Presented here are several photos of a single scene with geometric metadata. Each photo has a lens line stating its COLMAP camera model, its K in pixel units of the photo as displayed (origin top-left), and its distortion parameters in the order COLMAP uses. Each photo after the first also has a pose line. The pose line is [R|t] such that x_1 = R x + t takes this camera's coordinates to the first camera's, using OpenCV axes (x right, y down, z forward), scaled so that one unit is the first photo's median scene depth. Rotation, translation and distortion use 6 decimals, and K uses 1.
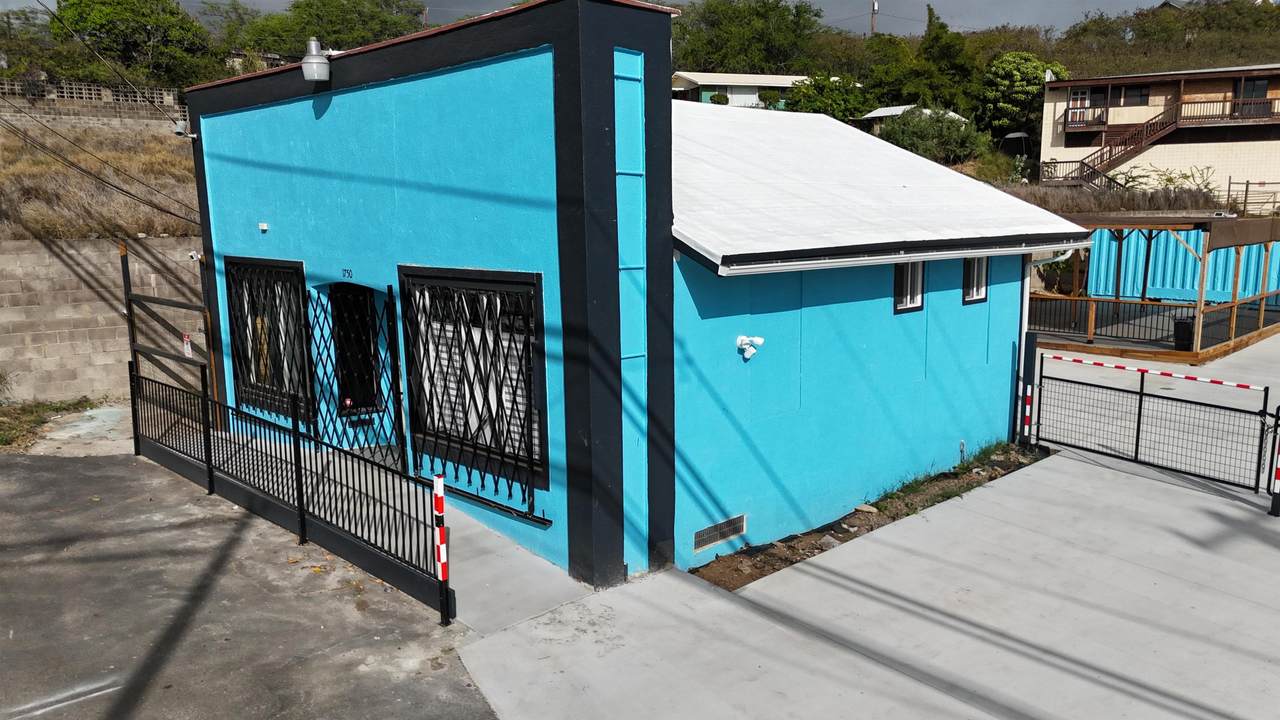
lens RADIAL K [[948.4, 0, 649.4], [0, 948.4, 352.1], [0, 0, 1]] dist [0.045108, -0.057966]
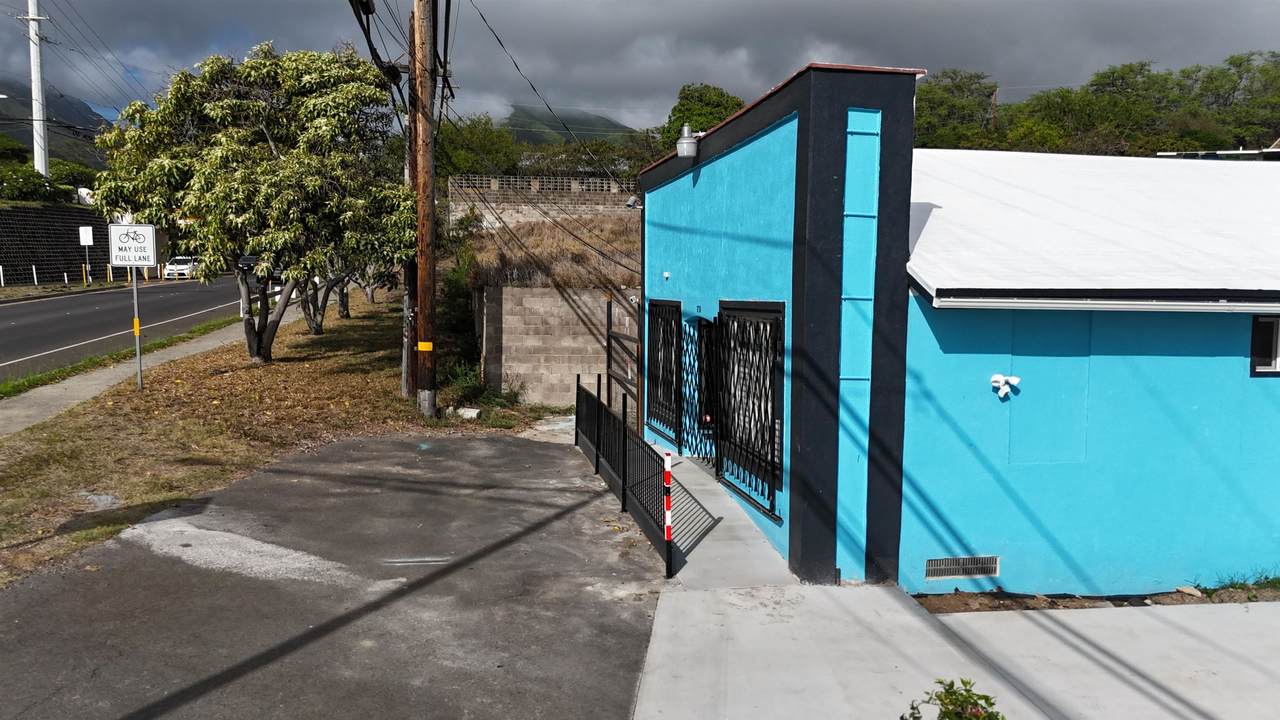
lens RADIAL K [[948.4, 0, 639.4], [0, 948.4, 361.1], [0, 0, 1]] dist [0.045108, -0.057966]
pose [[0.816723, 0.058969, -0.574009, 0.395030], [-0.103150, 0.993662, -0.044685, 0.056608], [0.567736, 0.095705, 0.817629, -0.053170]]
